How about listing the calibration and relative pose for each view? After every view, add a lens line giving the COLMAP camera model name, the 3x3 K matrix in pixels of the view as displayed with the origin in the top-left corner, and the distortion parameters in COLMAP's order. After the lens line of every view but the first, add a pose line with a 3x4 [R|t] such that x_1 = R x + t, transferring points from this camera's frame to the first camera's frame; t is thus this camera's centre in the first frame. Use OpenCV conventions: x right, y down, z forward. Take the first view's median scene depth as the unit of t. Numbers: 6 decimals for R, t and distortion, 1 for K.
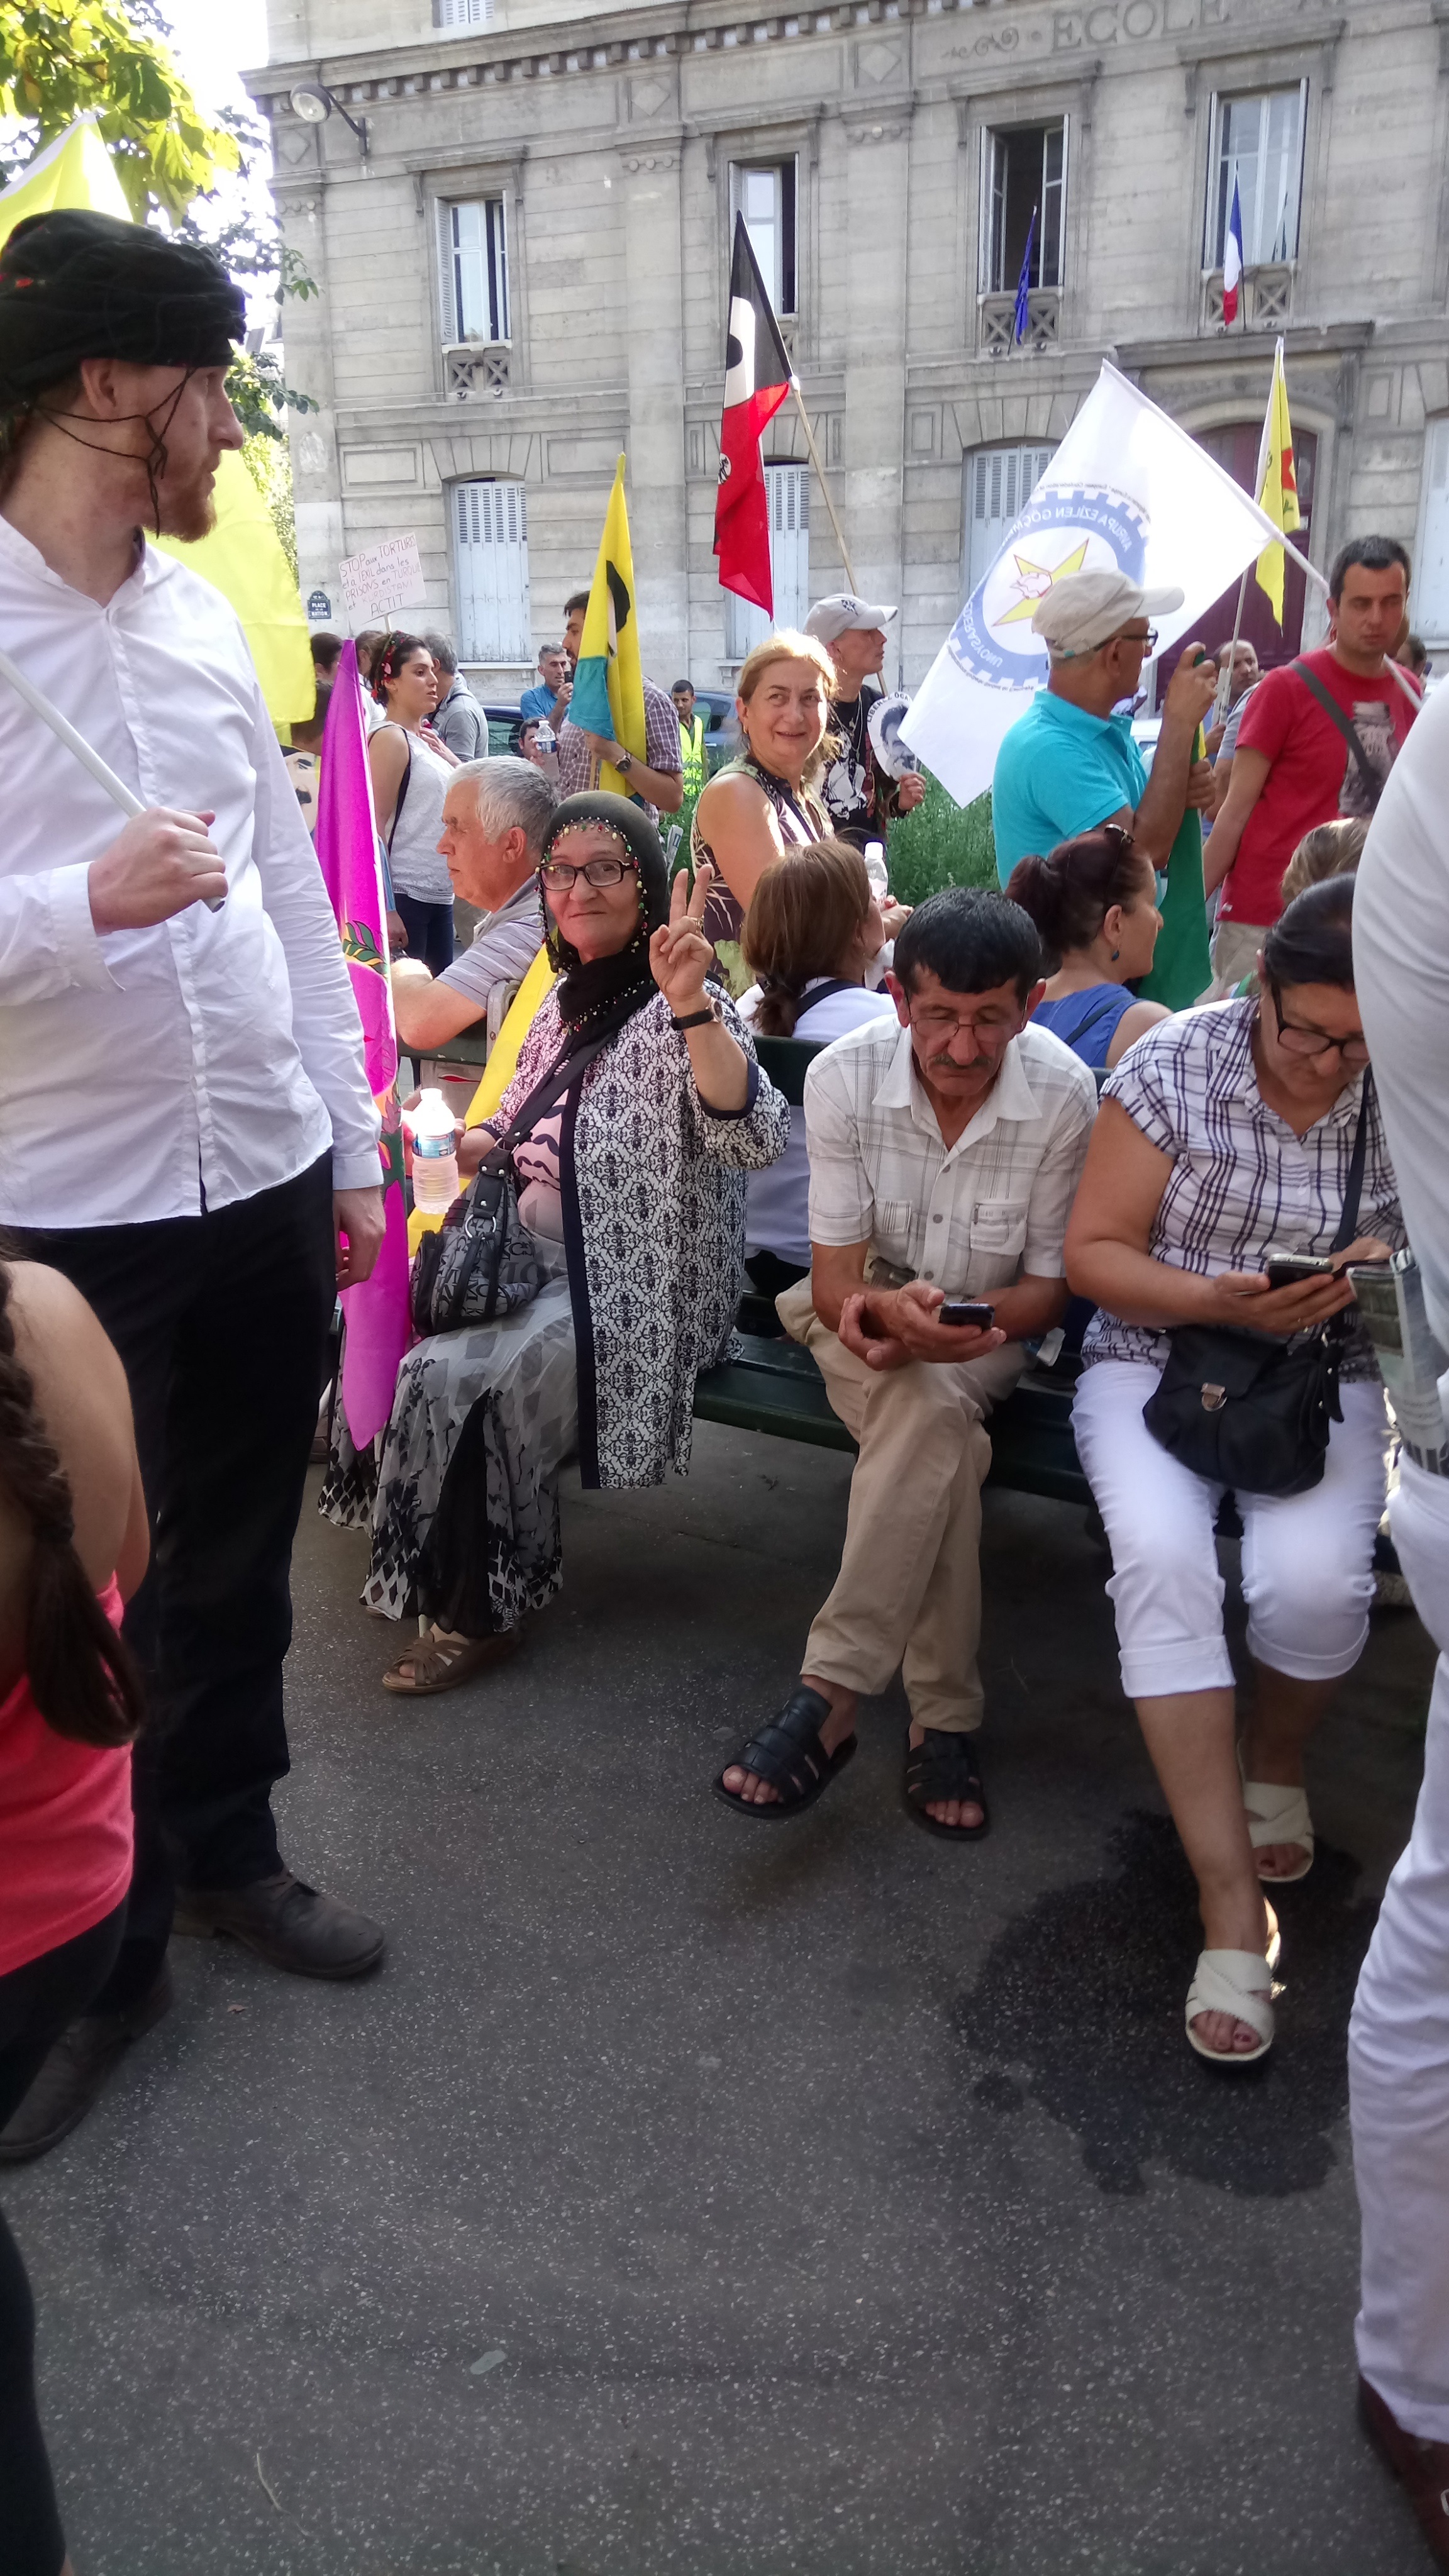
lens RADIAL K [[2501.5, 0, 726.3], [0, 2501.5, 1288.7], [0, 0, 1]] dist [0.065729, 0.003889]
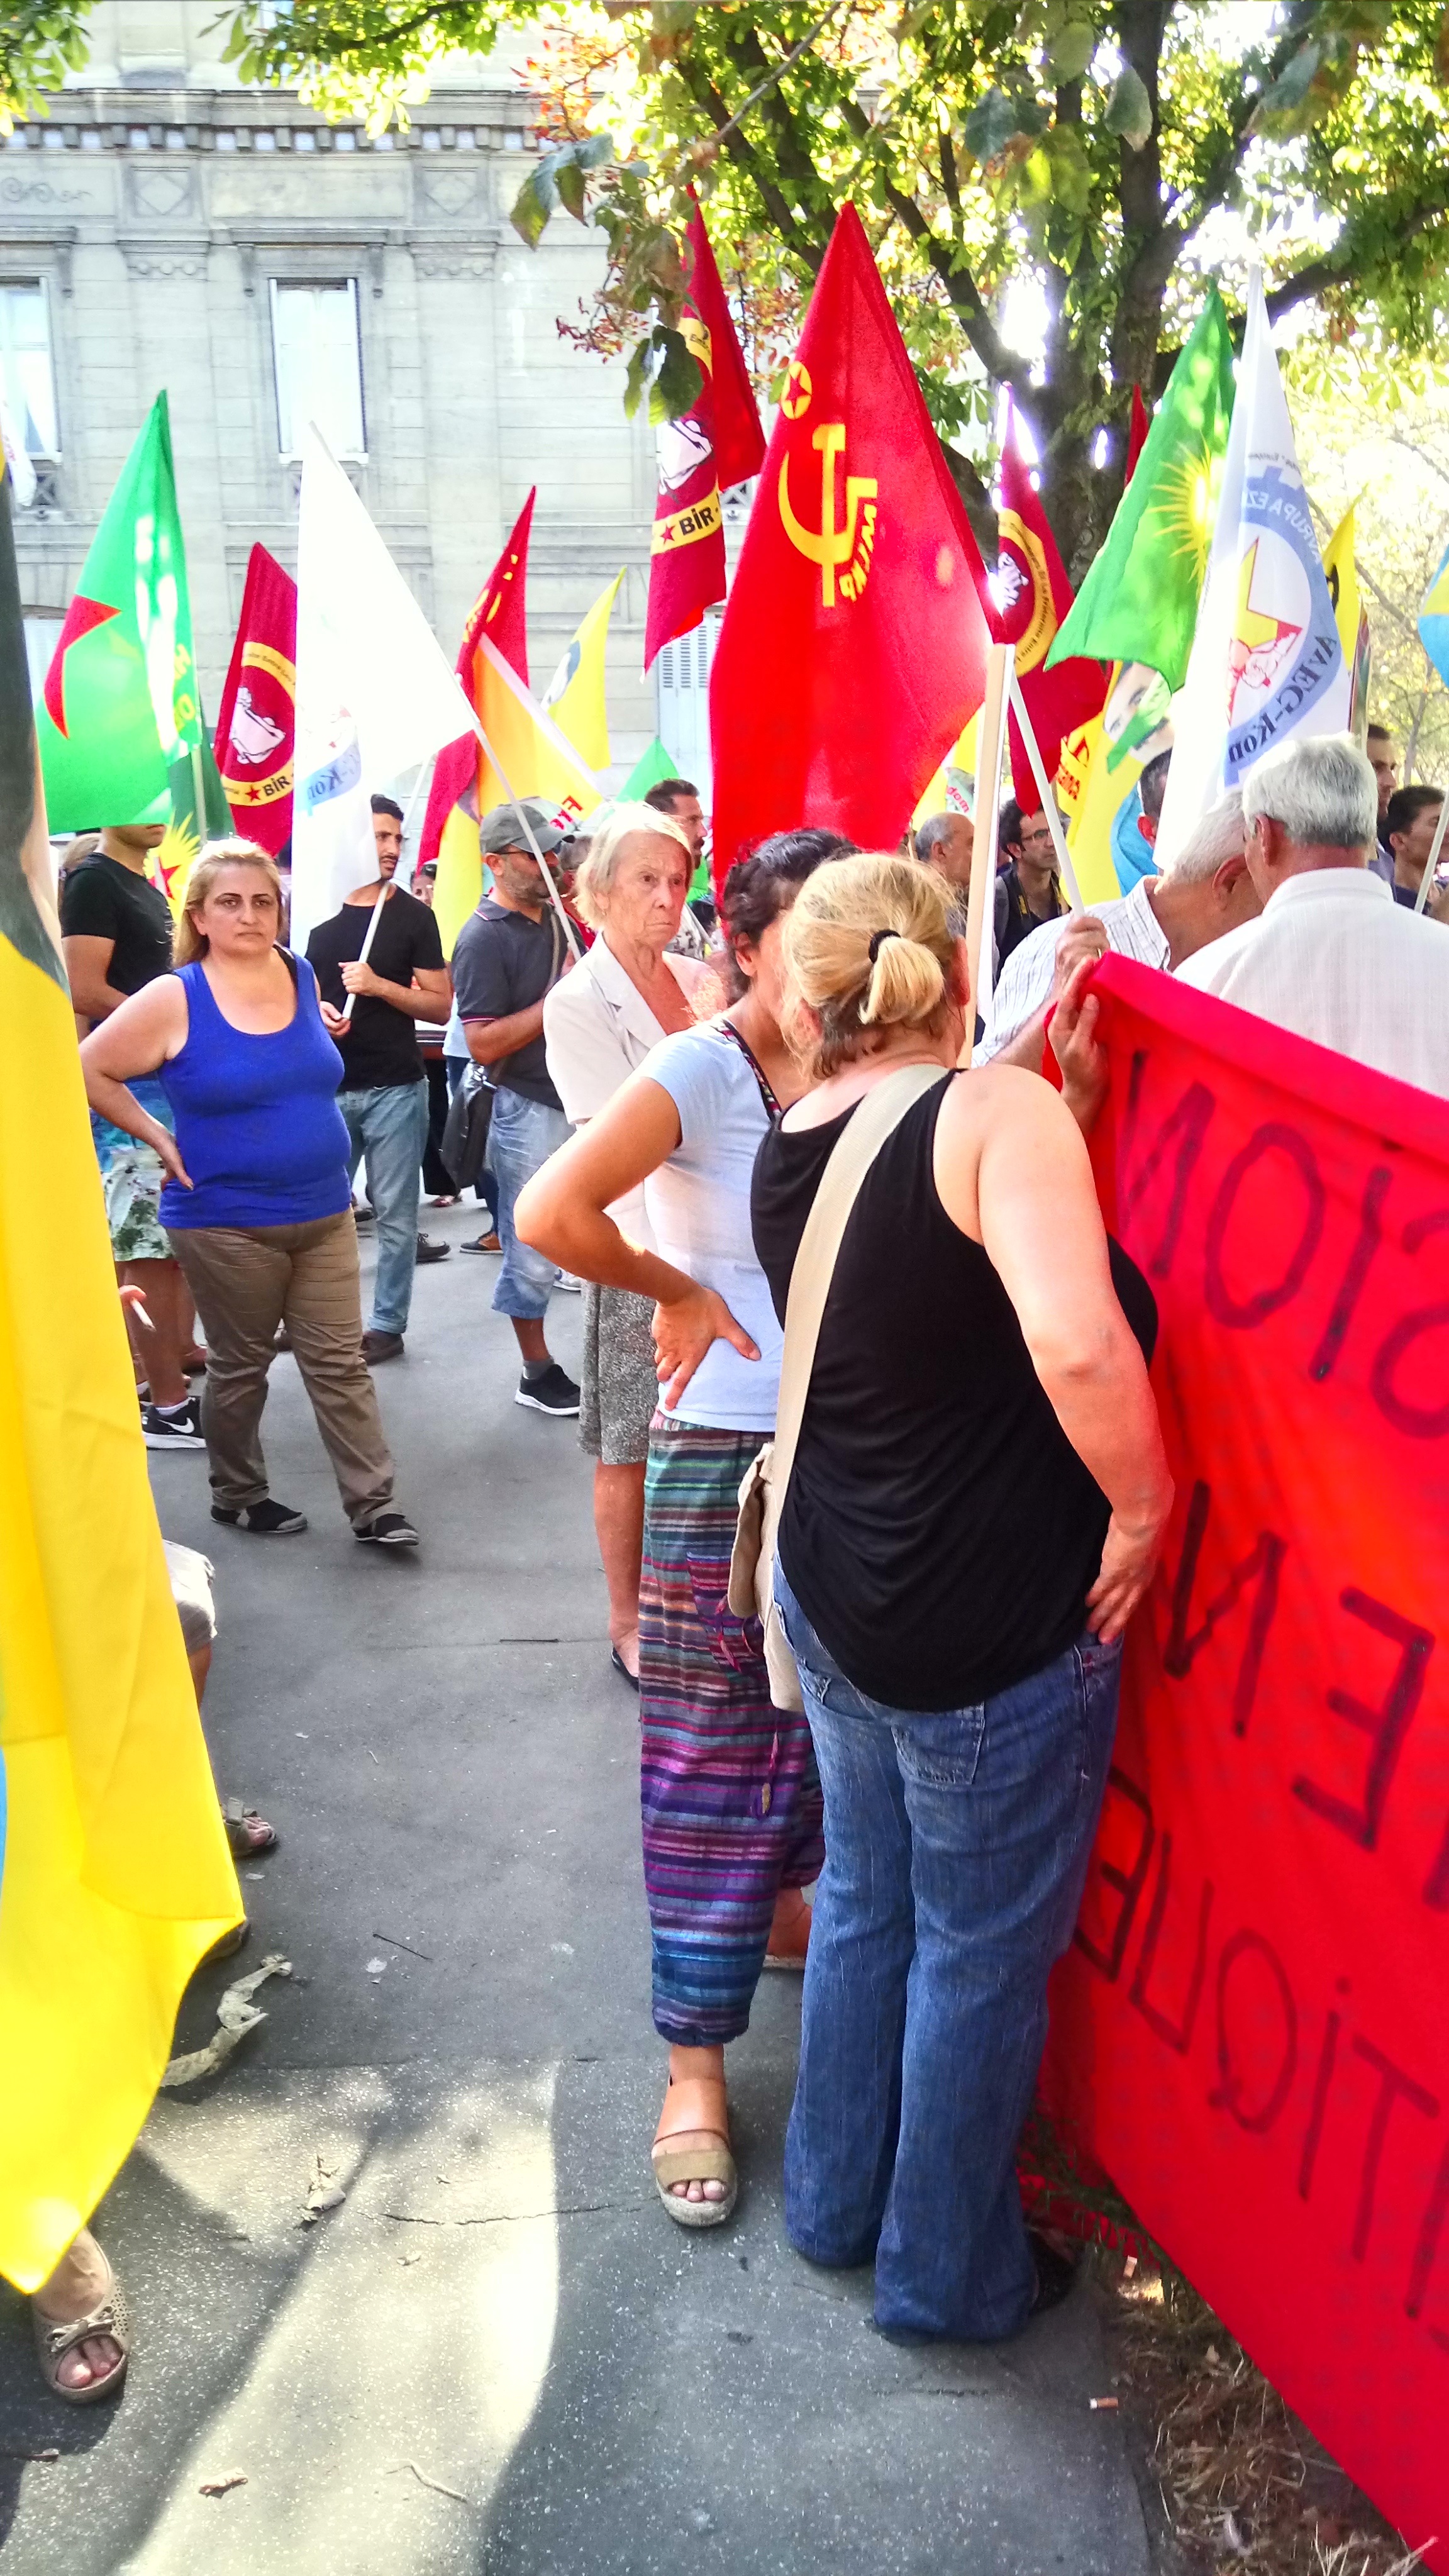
lens RADIAL K [[2501.5, 0, 724.3], [0, 2501.5, 1289.5], [0, 0, 1]] dist [0.065729, 0.003889]
pose [[0.858198, -0.081041, 0.506881, -0.333990], [0.116957, 0.992357, -0.039361, -0.044252], [-0.499817, 0.093063, 0.861117, 0.198385]]
